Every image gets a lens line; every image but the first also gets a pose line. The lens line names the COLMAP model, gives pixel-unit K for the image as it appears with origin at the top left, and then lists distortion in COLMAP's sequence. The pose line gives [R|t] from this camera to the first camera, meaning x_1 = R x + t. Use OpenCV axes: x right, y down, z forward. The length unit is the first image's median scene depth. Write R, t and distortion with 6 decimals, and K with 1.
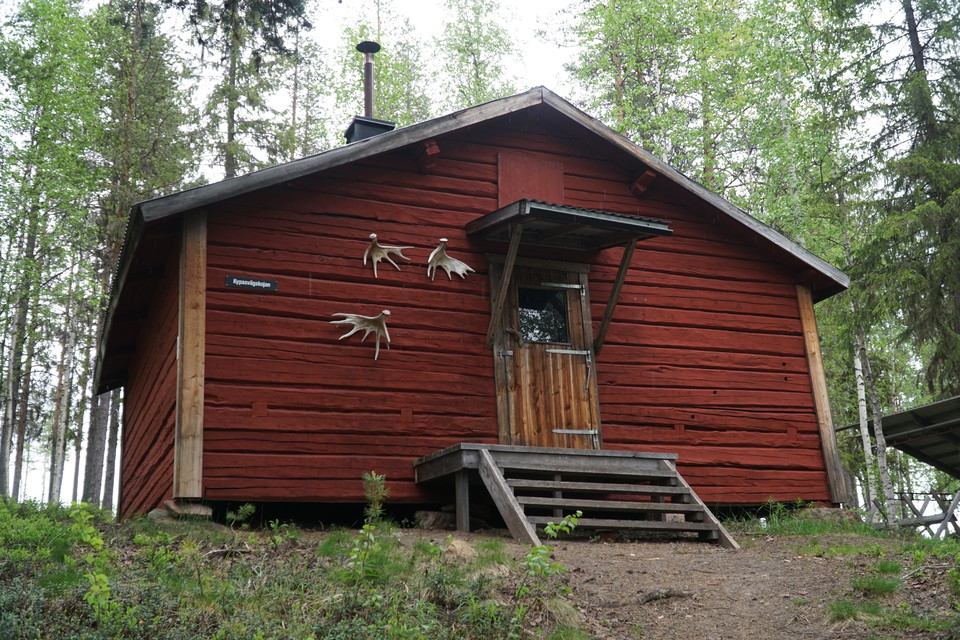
lens RADIAL K [[932.4, 0, 479.1], [0, 932.4, 322.4], [0, 0, 1]] dist [0.035280, 0.000000]
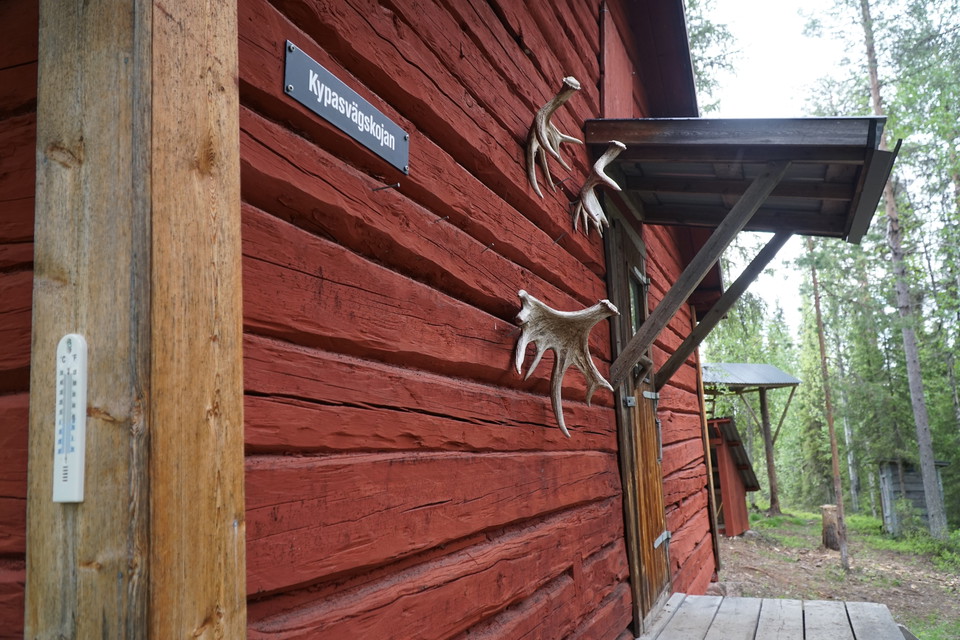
lens RADIAL K [[761.2, 0, 480.3], [0, 761.2, 322.8], [0, 0, 1]] dist [0.004698, -0.015456]
pose [[0.706962, 0.115686, 0.697726, -0.315340], [-0.170124, 0.985382, 0.008995, 0.001461], [-0.686486, -0.125059, 0.716308, 0.763751]]
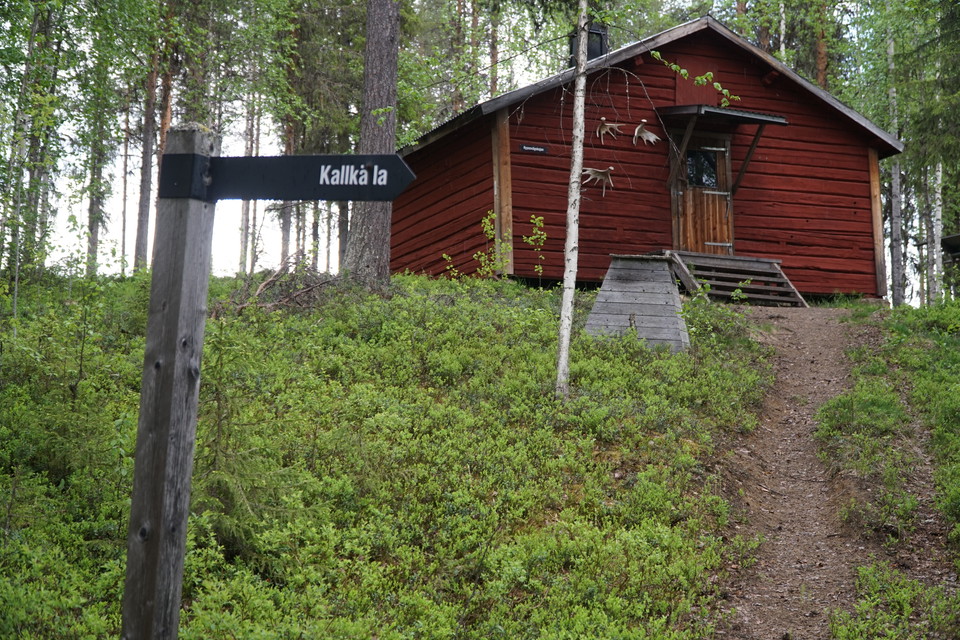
lens RADIAL K [[1391.2, 0, 480.5], [0, 1391.2, 319.1], [0, 0, 1]] dist [-0.120747, 0.000000]
pose [[0.999388, 0.033524, 0.009969, -0.320007], [-0.034787, 0.982269, 0.184221, -0.177199], [-0.003616, -0.184455, 0.982834, -1.335245]]
